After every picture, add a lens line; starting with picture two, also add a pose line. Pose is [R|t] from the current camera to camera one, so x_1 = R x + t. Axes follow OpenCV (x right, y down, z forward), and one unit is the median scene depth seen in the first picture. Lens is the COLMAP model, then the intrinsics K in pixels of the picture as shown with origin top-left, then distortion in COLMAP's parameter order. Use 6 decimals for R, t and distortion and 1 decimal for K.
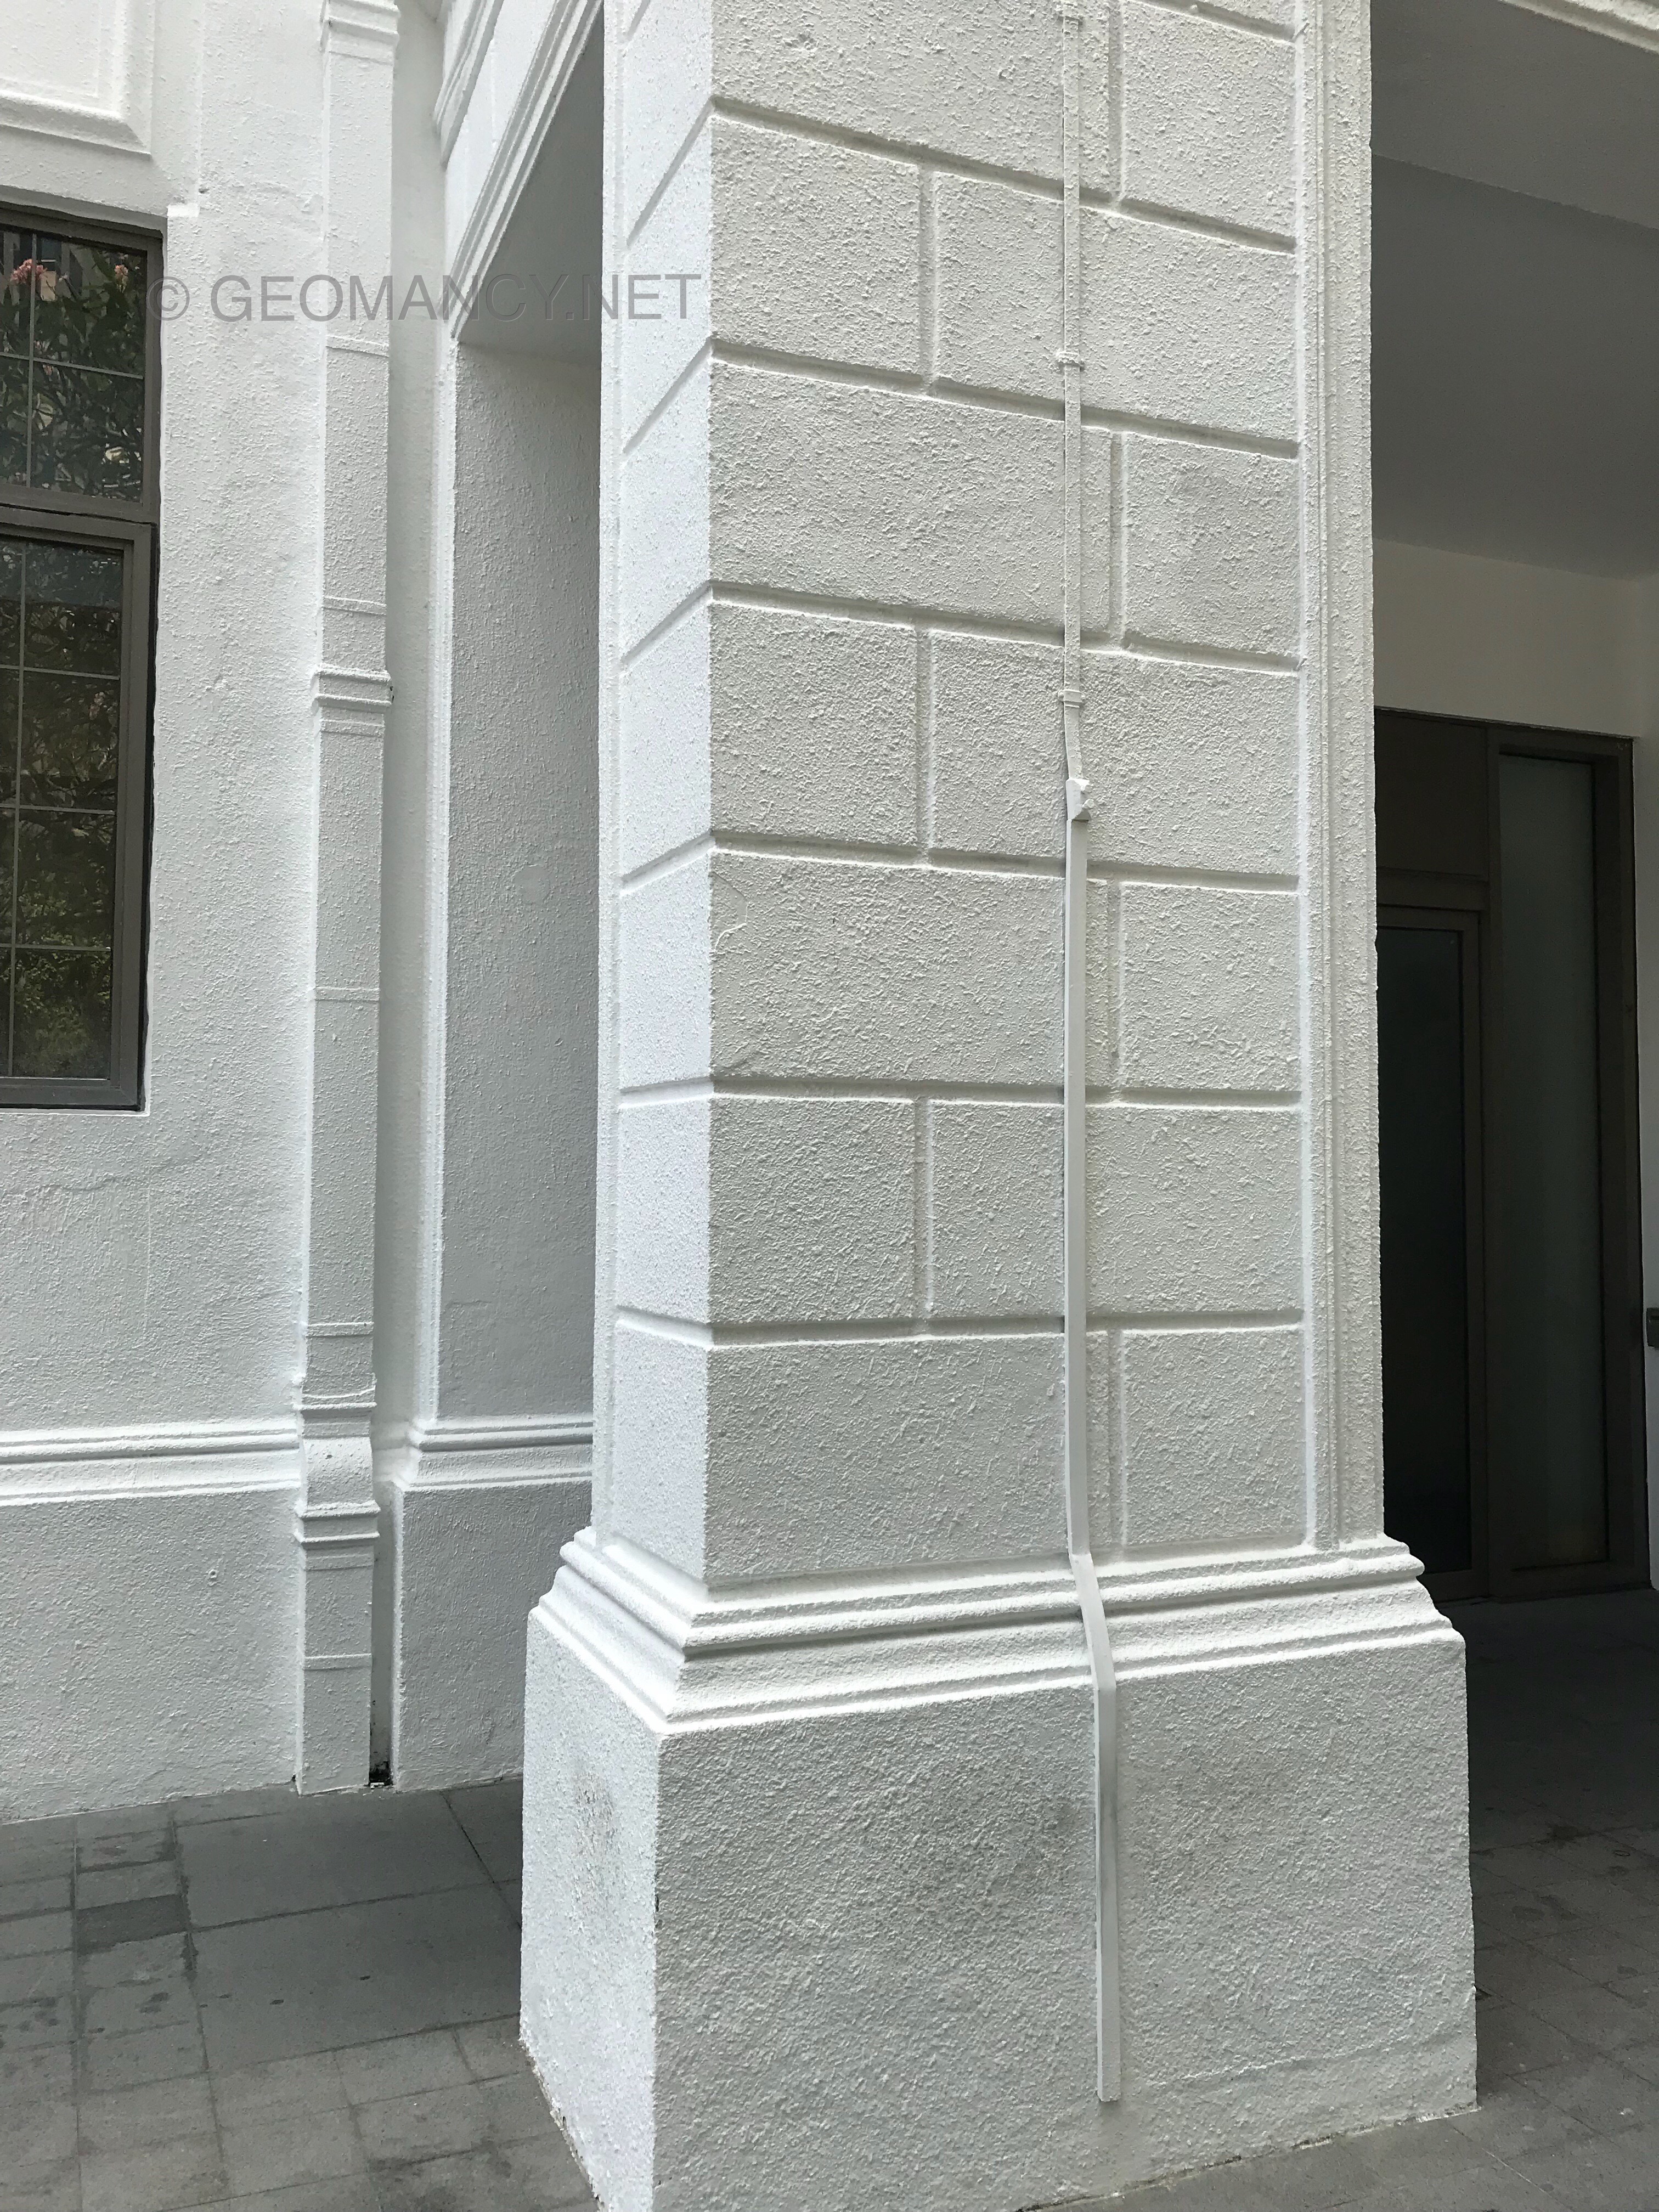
lens RADIAL K [[1824.9, 0, 826.2], [0, 1824.9, 1088.5], [0, 0, 1]] dist [0.016233, -0.015928]
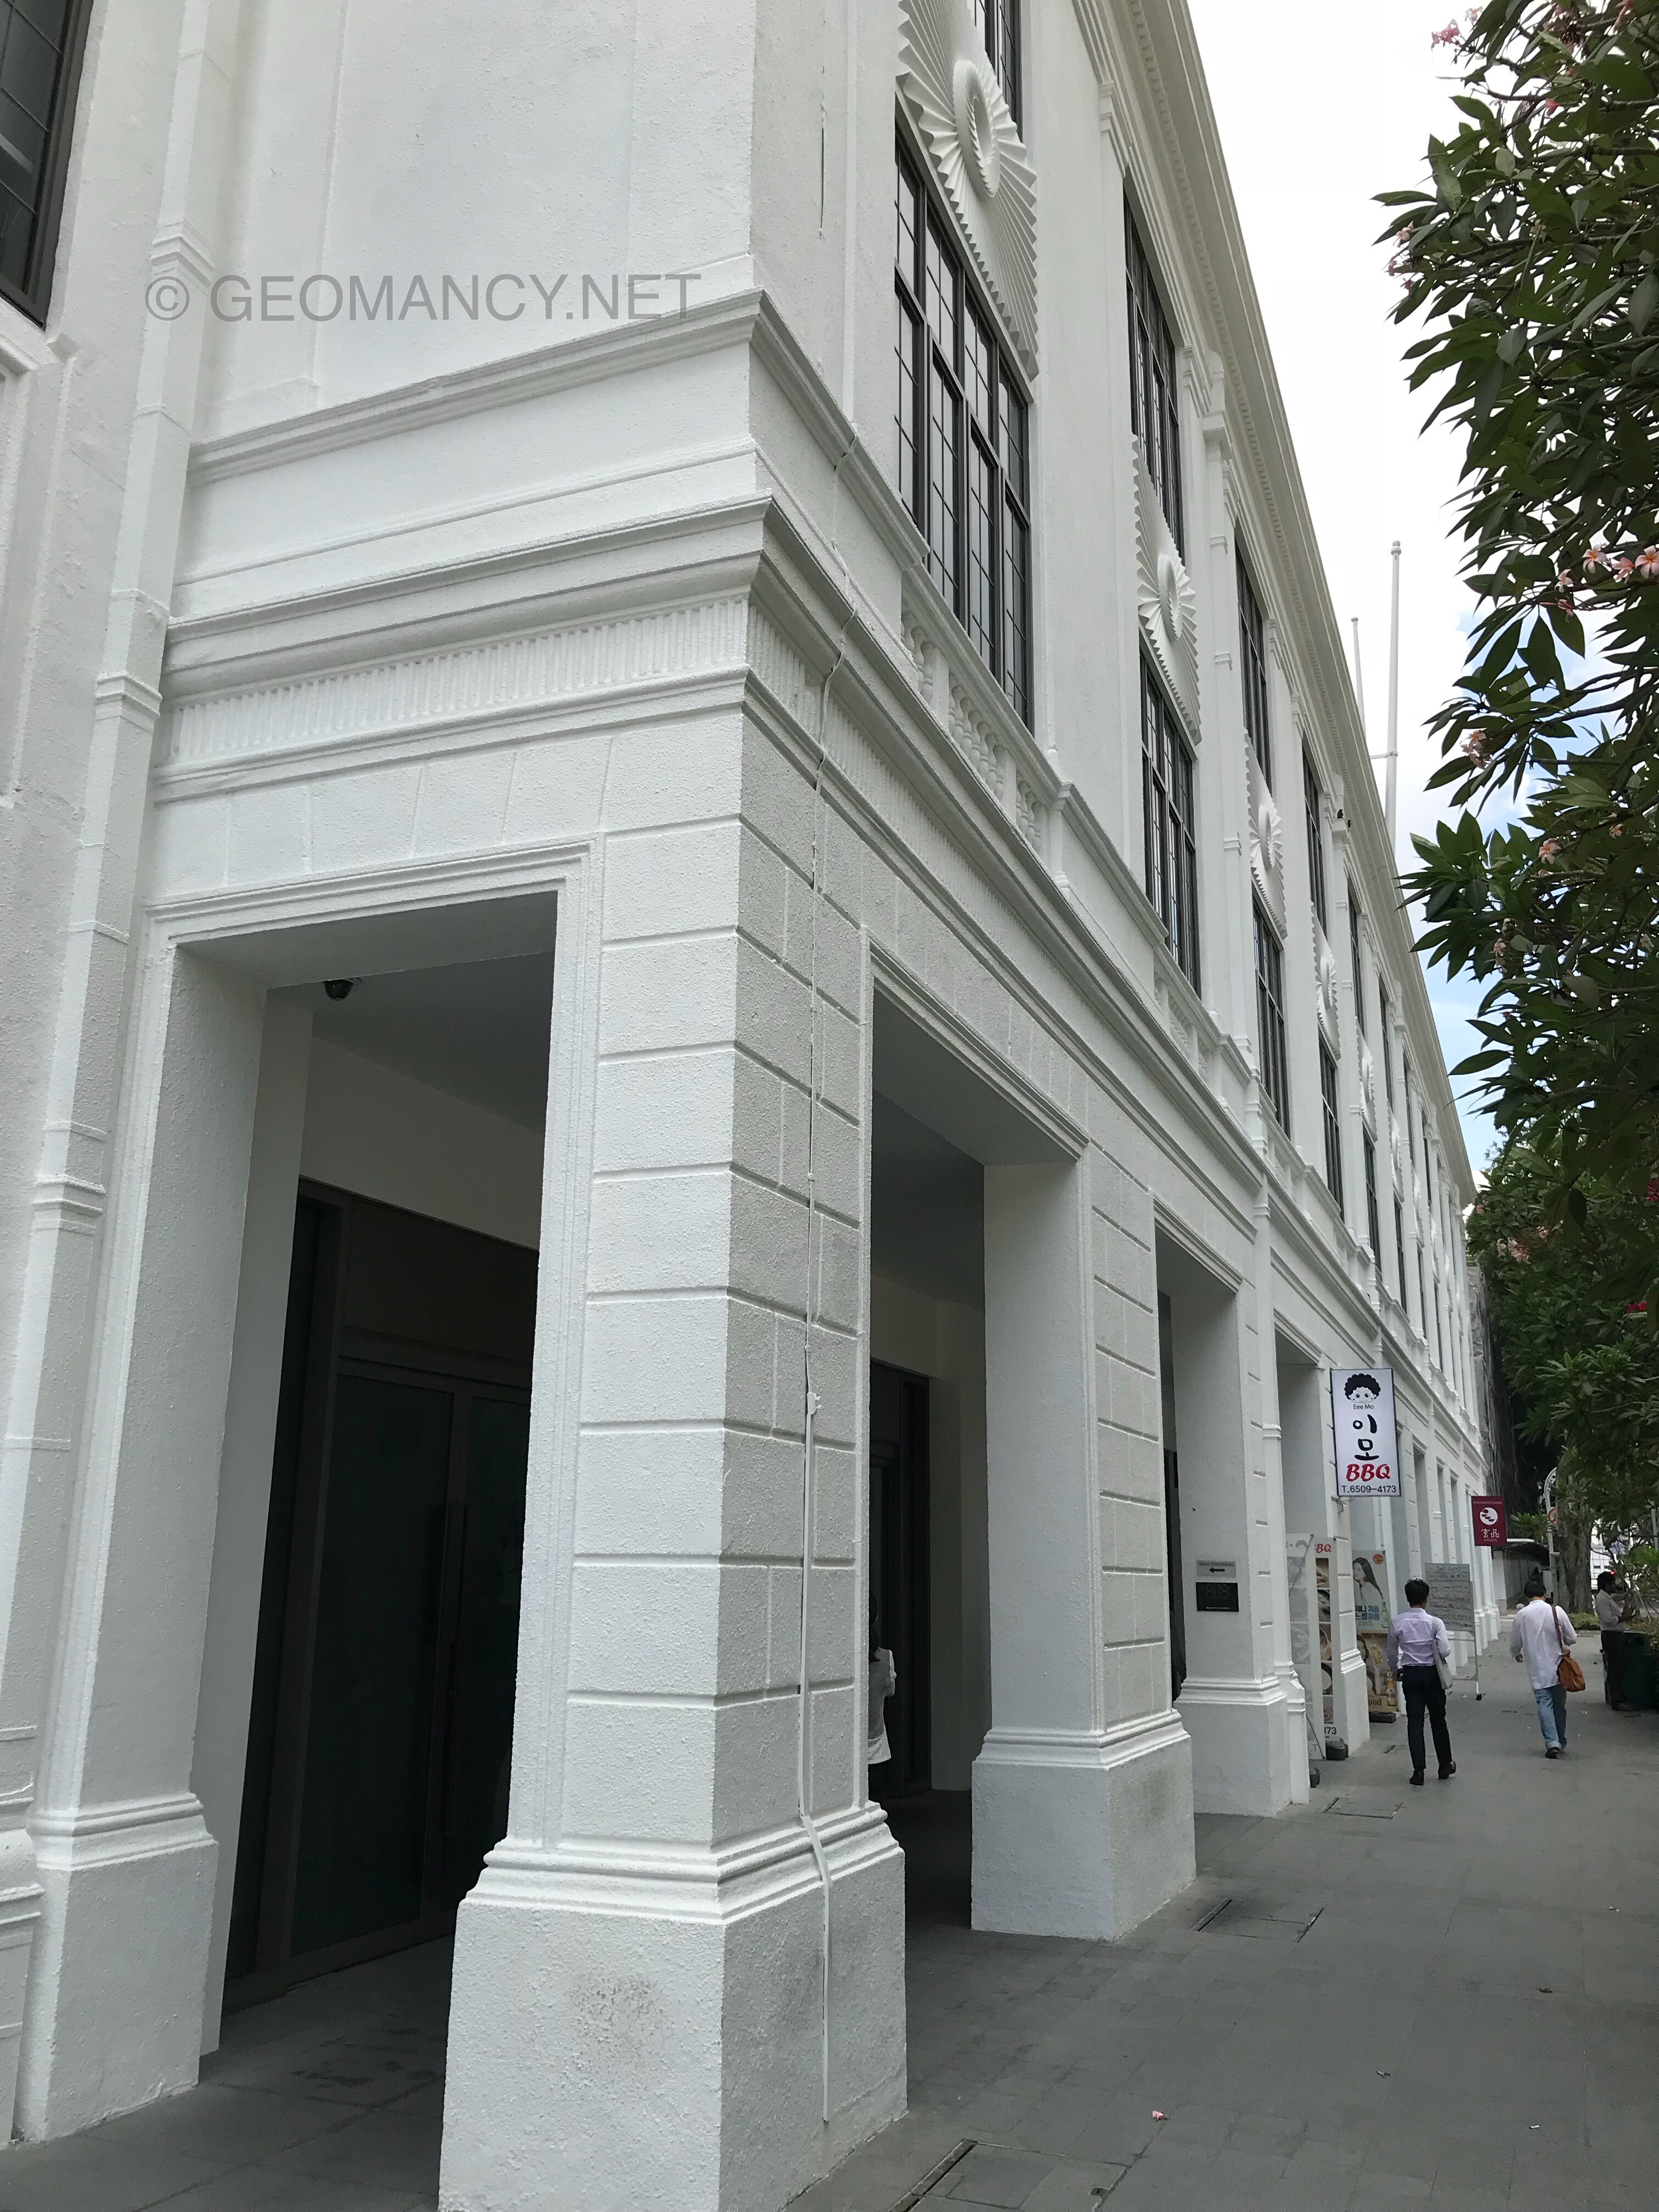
lens RADIAL K [[1824.9, 0, 836.6], [0, 1824.9, 1083.4], [0, 0, 1]] dist [0.016233, -0.015928]
pose [[0.688562, 0.193866, 0.698783, -1.234476], [-0.044859, 0.973145, -0.225781, -0.051969], [-0.723788, 0.124117, 0.678768, -0.372220]]
